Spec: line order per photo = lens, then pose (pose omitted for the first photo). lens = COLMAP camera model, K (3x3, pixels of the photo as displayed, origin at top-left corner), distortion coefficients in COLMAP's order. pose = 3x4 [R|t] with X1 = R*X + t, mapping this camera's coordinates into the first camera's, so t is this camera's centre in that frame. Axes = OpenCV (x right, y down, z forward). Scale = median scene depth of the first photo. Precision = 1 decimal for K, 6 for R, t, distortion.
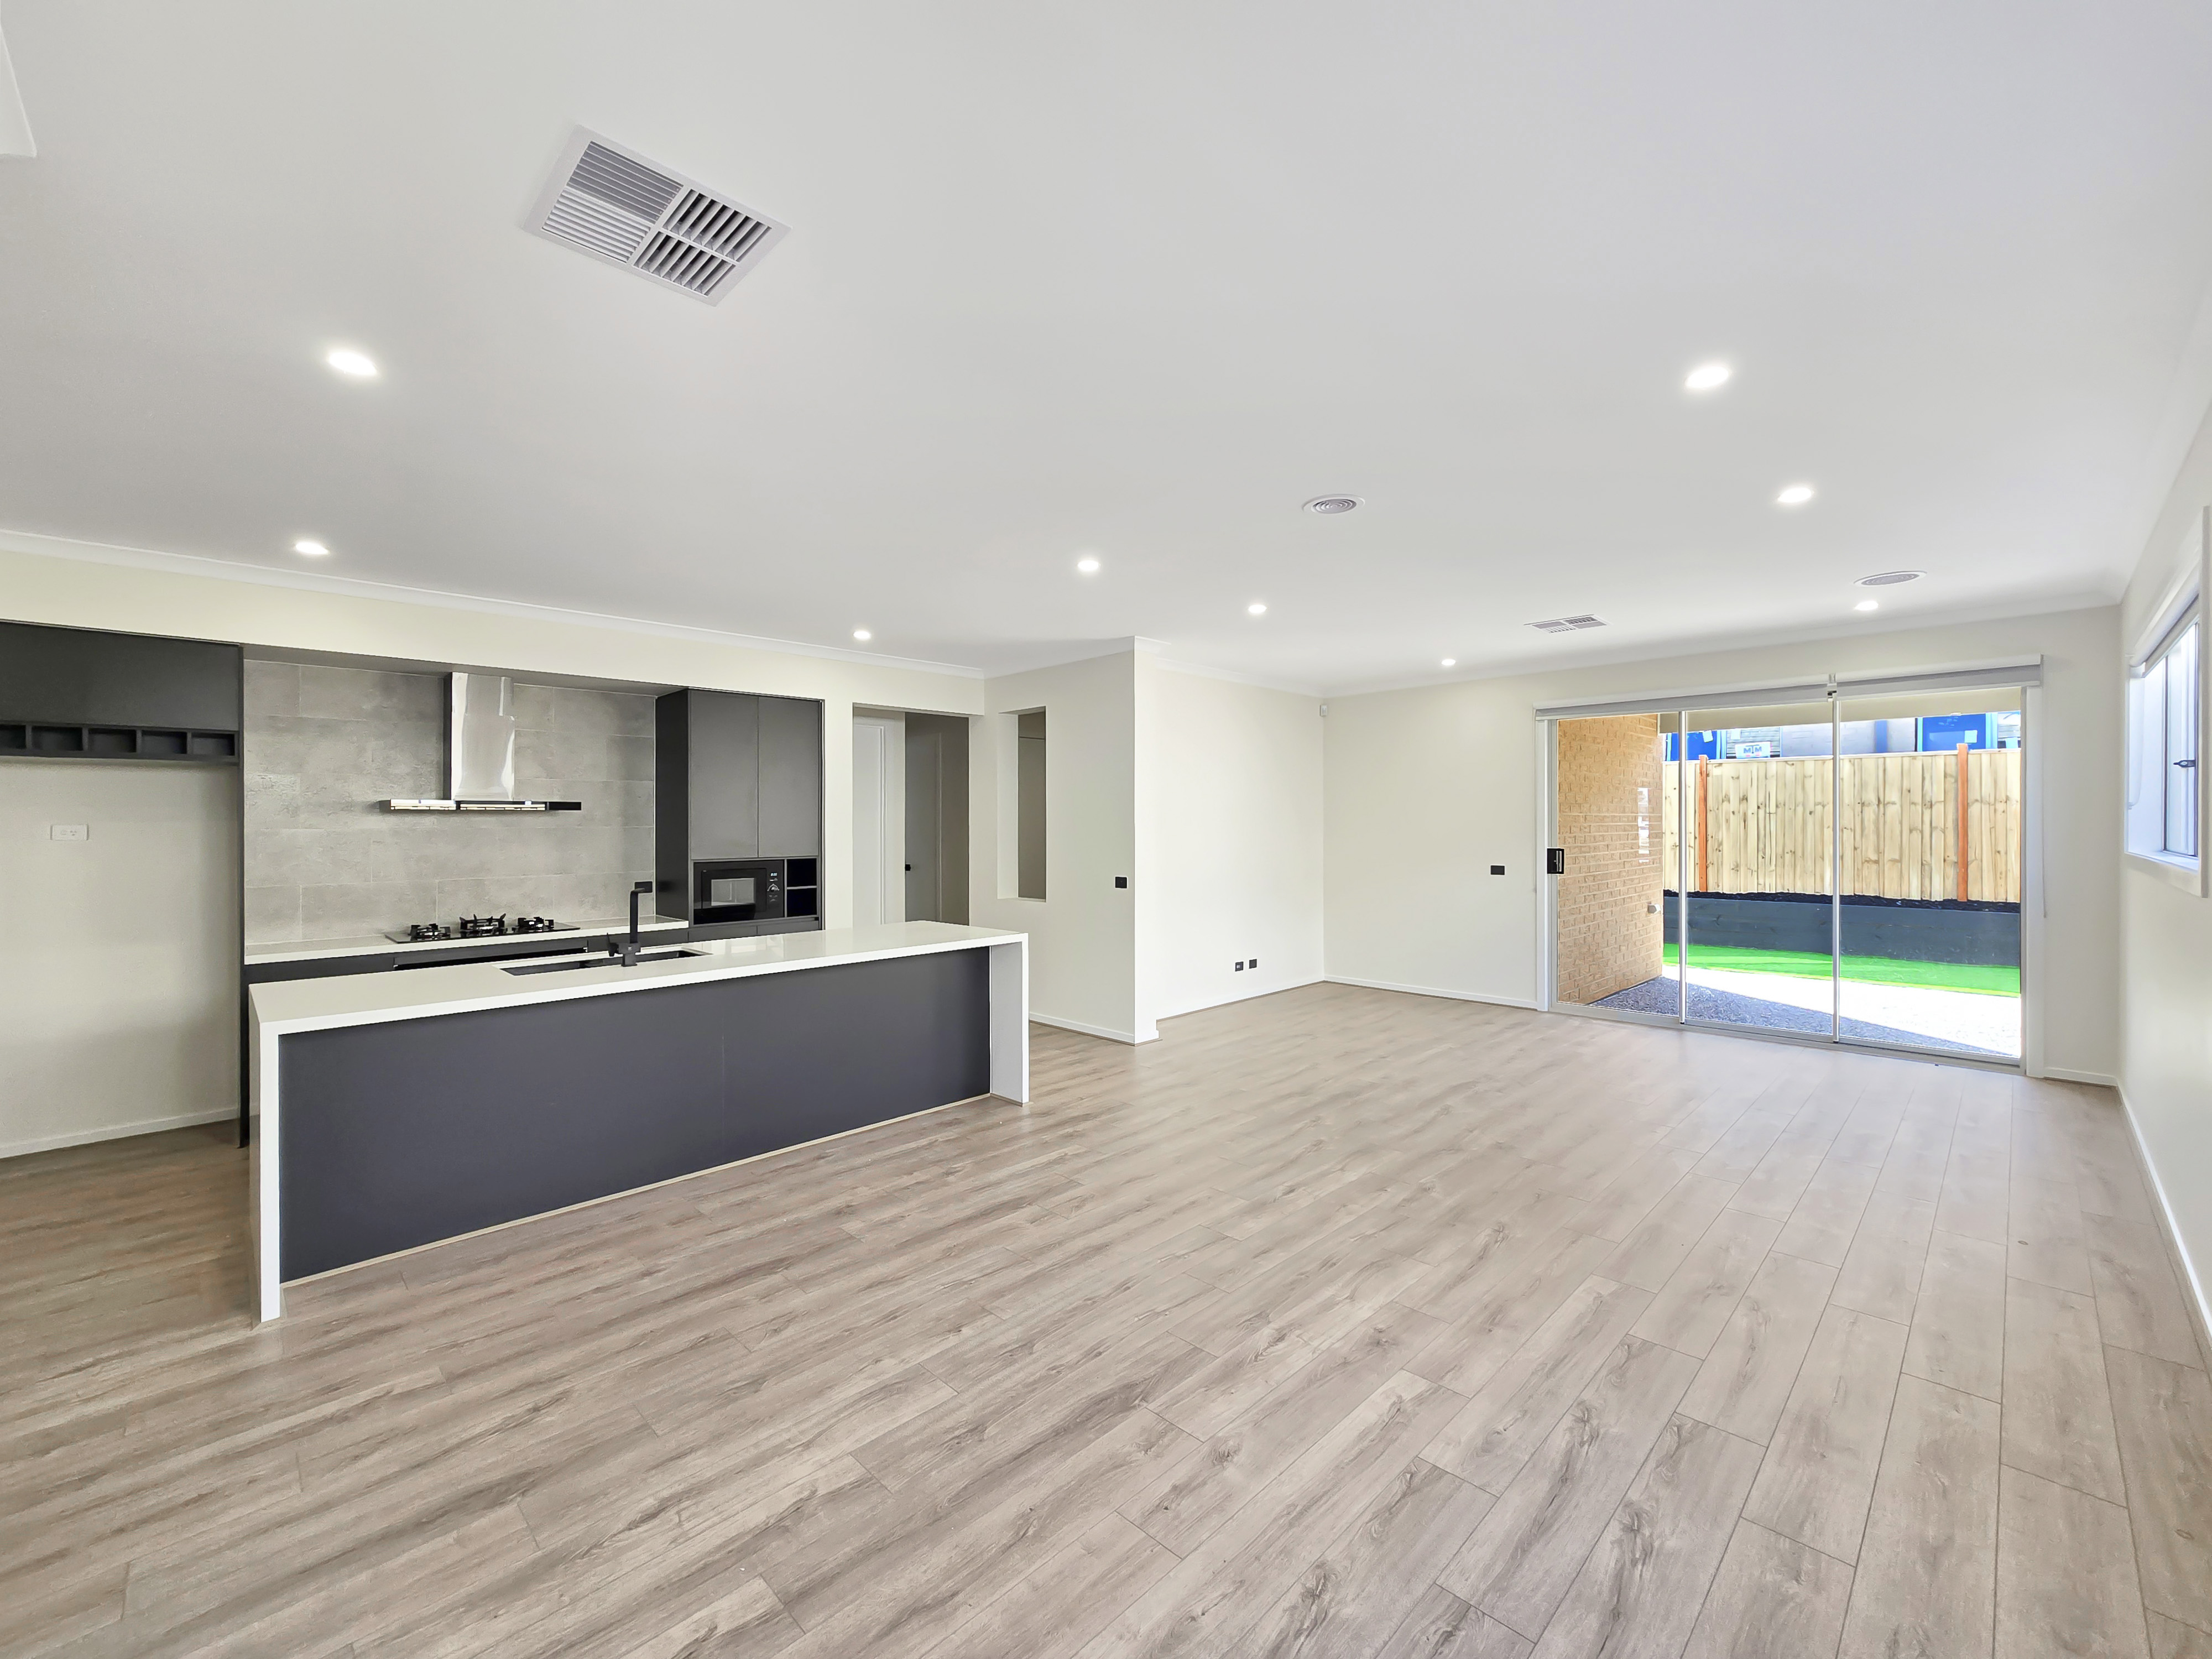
lens RADIAL K [[914.4, 0, 1104.2], [0, 914.4, 828.0], [0, 0, 1]] dist [-0.002712, -0.000074]
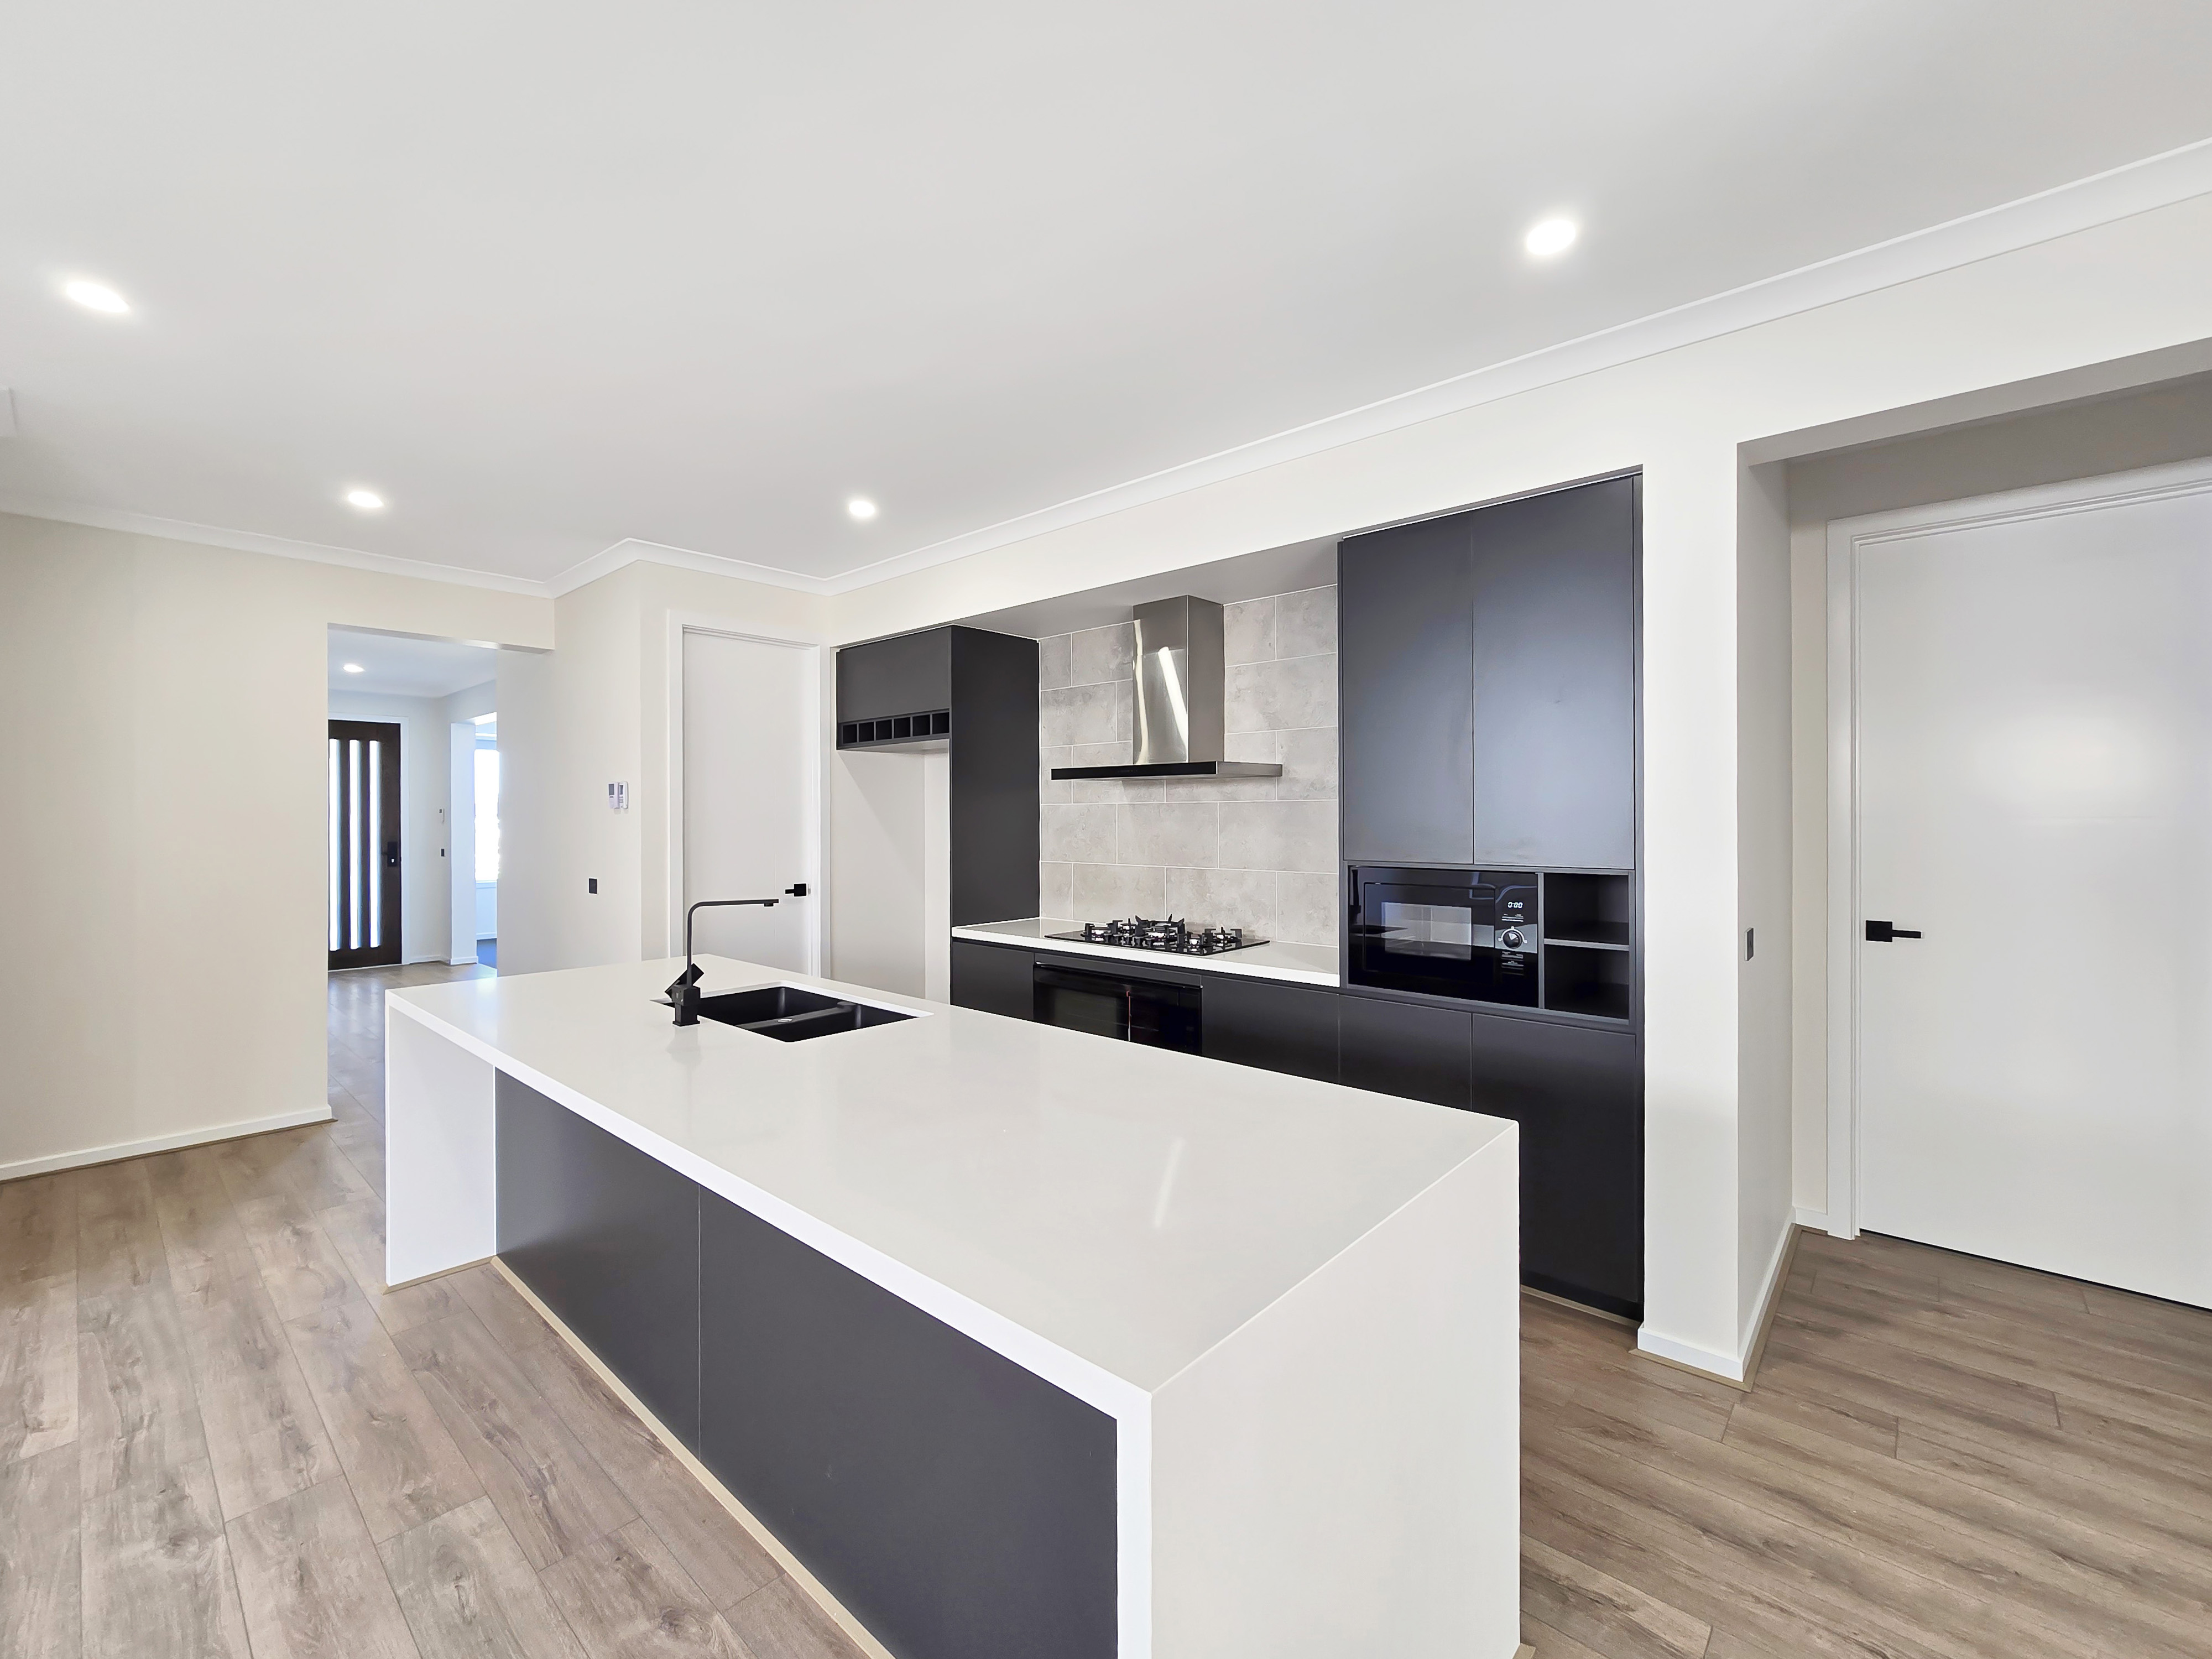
lens RADIAL K [[914.4, 0, 1109.9], [0, 914.4, 816.2], [0, 0, 1]] dist [-0.002712, -0.000074]
pose [[0.068734, 0.010815, -0.997576, 0.087839], [-0.001935, 0.999941, 0.010707, 0.003969], [0.997633, 0.001194, 0.068751, 1.032298]]
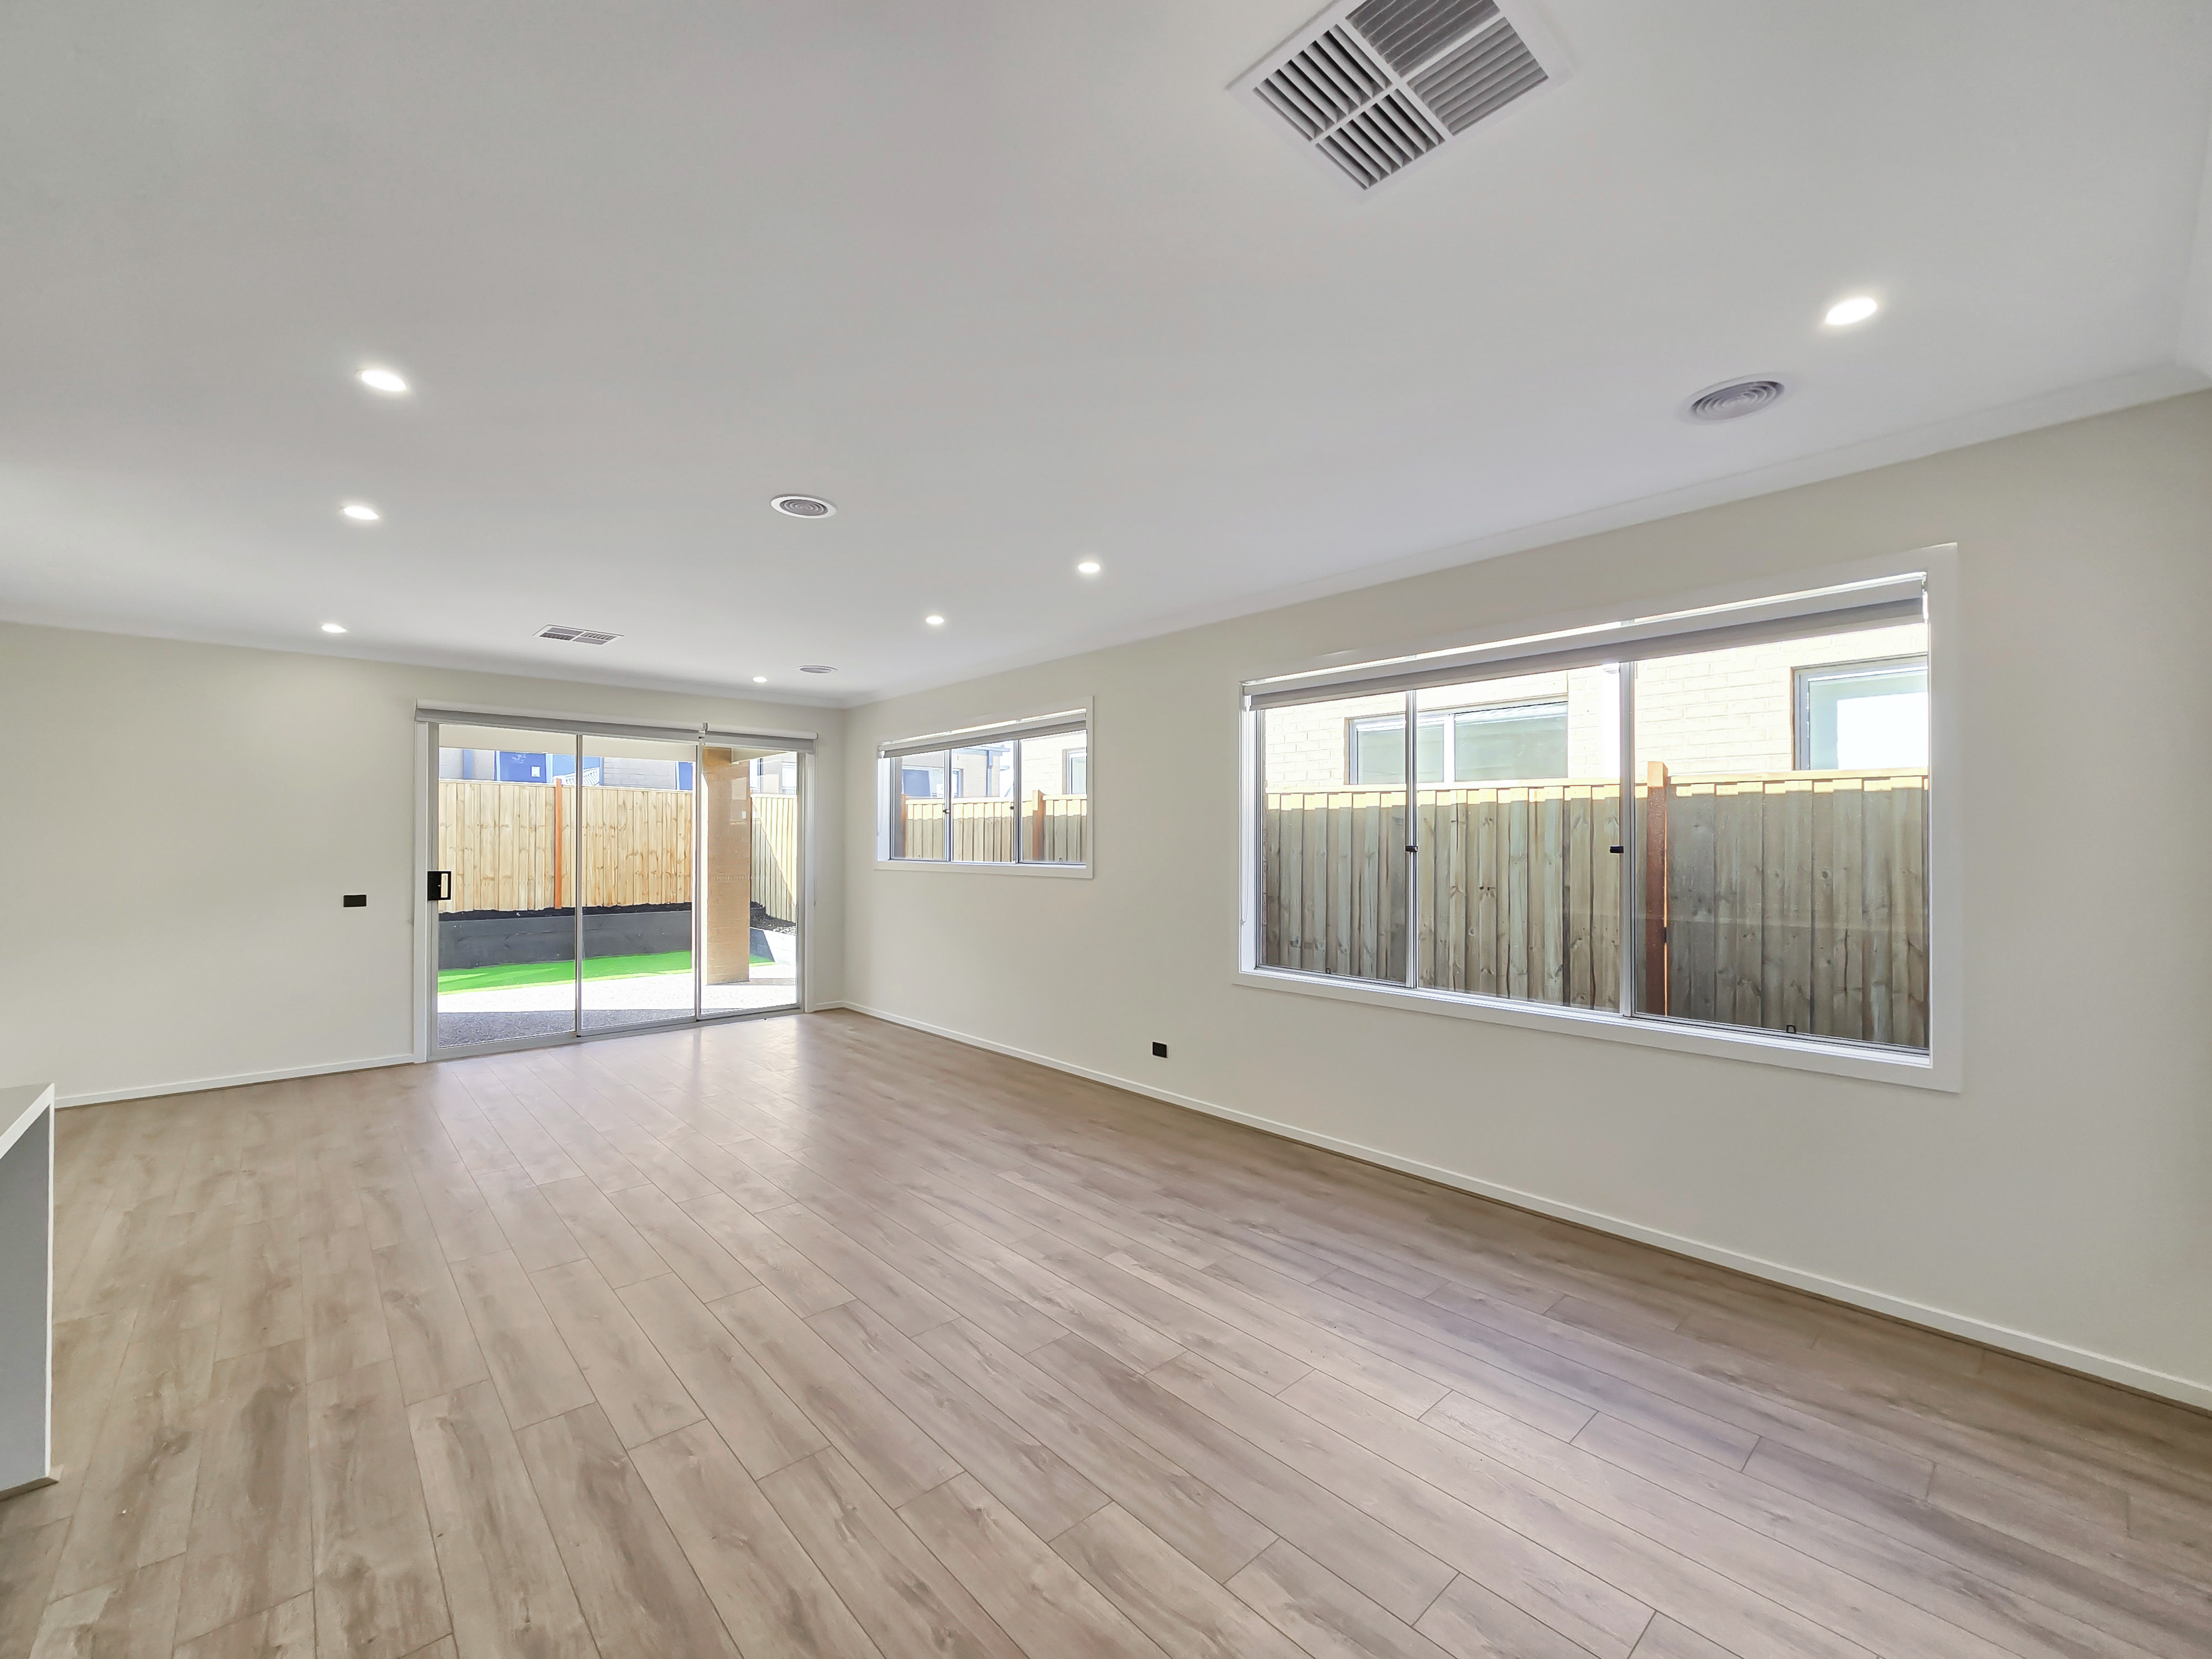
lens RADIAL K [[914.4, 0, 1107.8], [0, 914.4, 835.5], [0, 0, 1]] dist [-0.002712, -0.000074]
pose [[0.045638, 0.012993, 0.998874, -0.518564], [0.002392, 0.999911, -0.013116, 0.002289], [-0.998955, 0.002988, 0.045603, 0.487405]]
